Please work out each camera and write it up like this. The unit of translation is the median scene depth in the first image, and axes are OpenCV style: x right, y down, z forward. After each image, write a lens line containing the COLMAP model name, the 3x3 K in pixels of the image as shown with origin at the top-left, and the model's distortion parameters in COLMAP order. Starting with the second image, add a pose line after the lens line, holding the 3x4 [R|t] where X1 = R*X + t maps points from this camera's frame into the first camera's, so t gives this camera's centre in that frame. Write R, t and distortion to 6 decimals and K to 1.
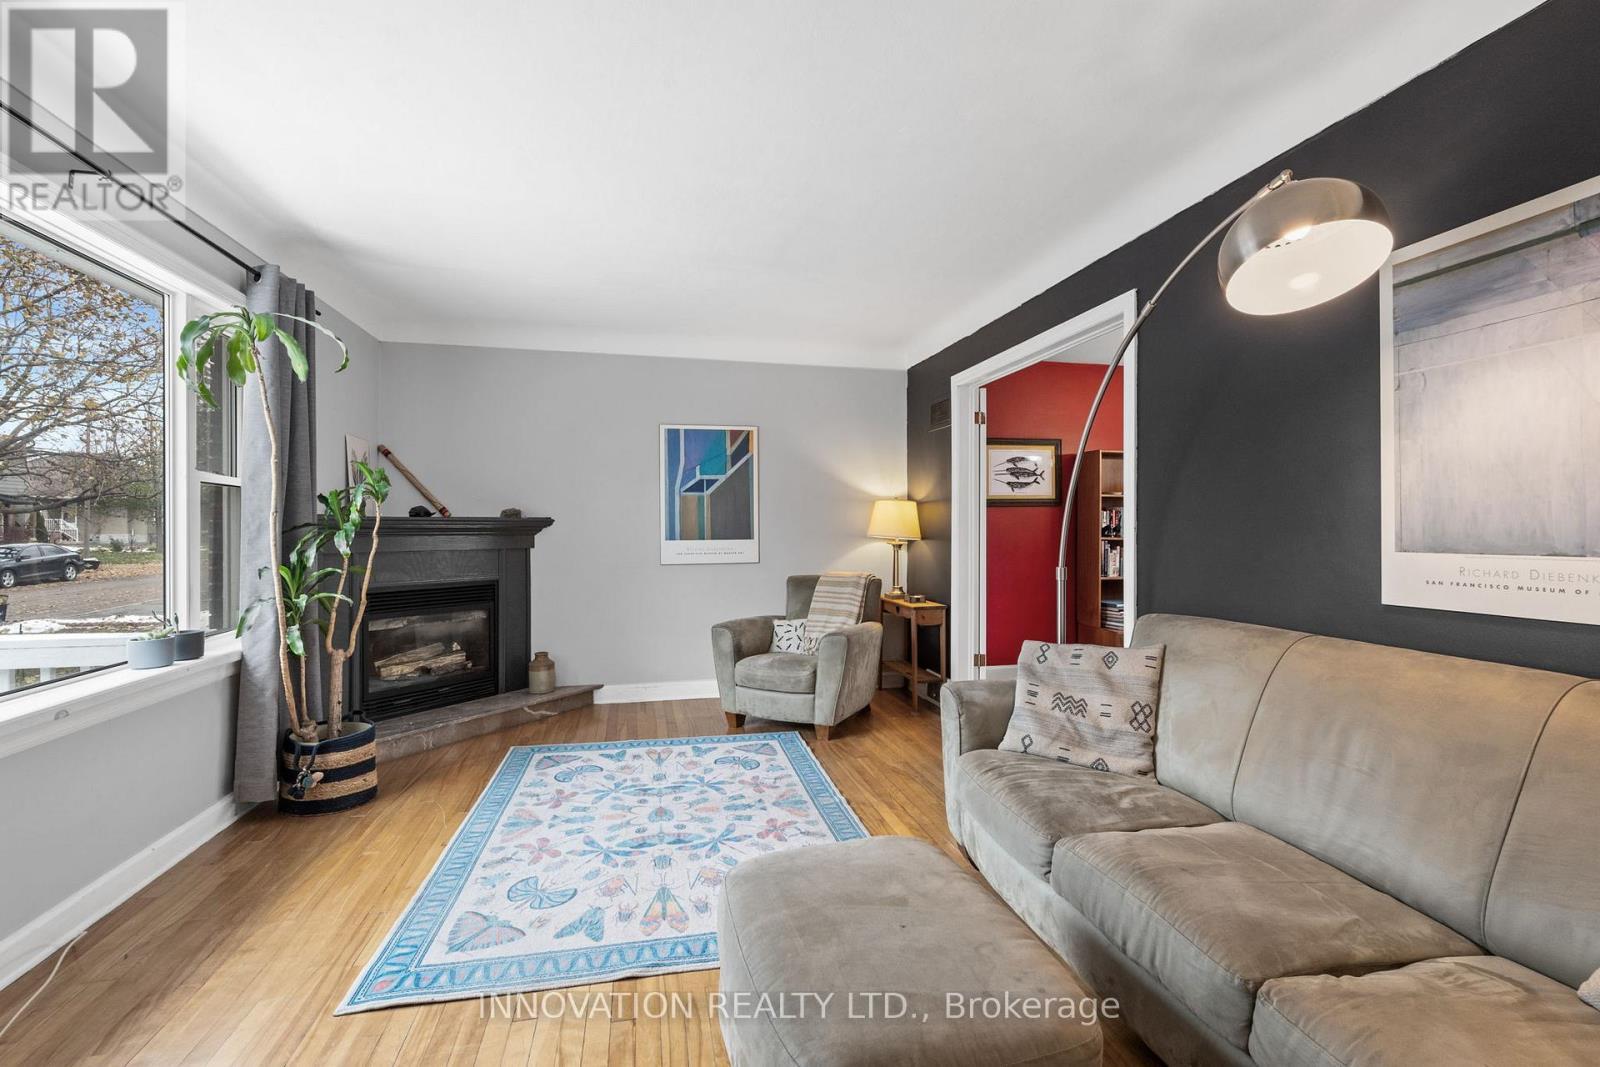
lens RADIAL K [[703.9, 0, 801.4], [0, 703.9, 527.5], [0, 0, 1]] dist [-0.003494, -0.000513]
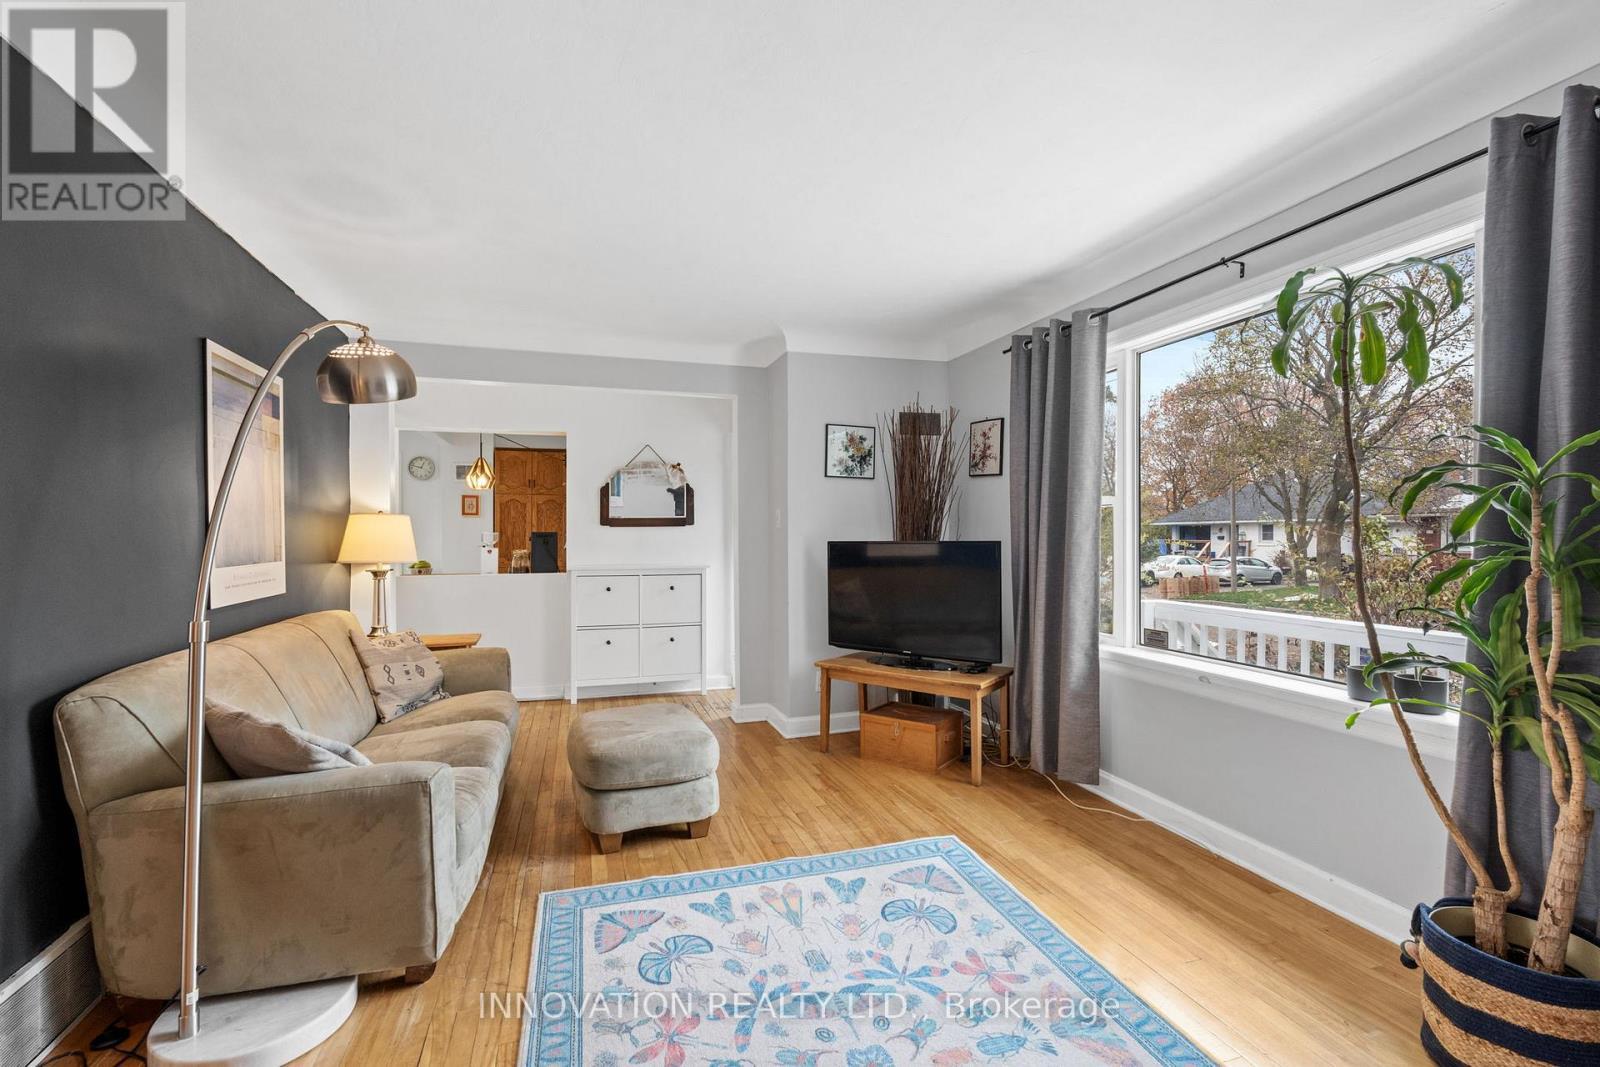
lens RADIAL K [[703.9, 0, 801.0], [0, 703.9, 534.7], [0, 0, 1]] dist [-0.003494, -0.000513]
pose [[-0.996383, 0.007033, -0.084685, -0.099045], [0.006811, 0.999973, 0.002908, -0.018442], [0.084703, 0.002321, -0.996404, 1.568440]]
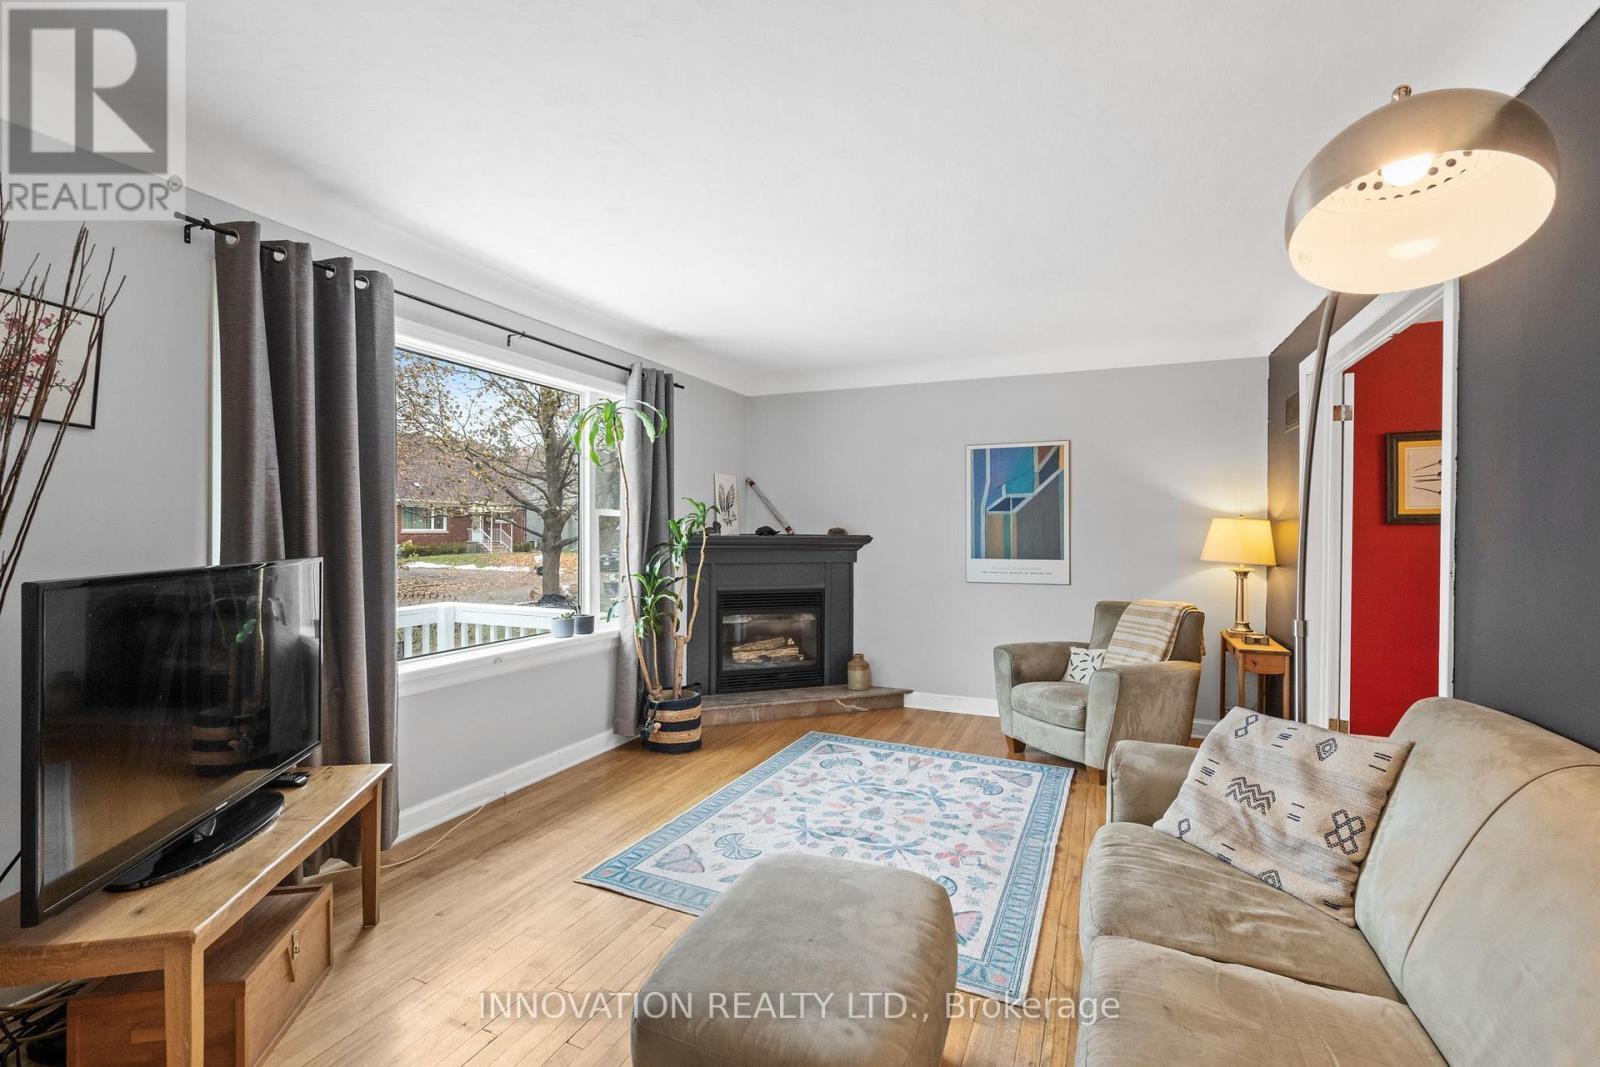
lens RADIAL K [[703.9, 0, 800.0], [0, 703.9, 537.1], [0, 0, 1]] dist [-0.003494, -0.000513]
pose [[0.803594, 0.012294, -0.595051, 0.363976], [-0.007382, 0.999916, 0.010689, -0.036915], [0.595132, -0.004197, 0.803617, 0.047682]]
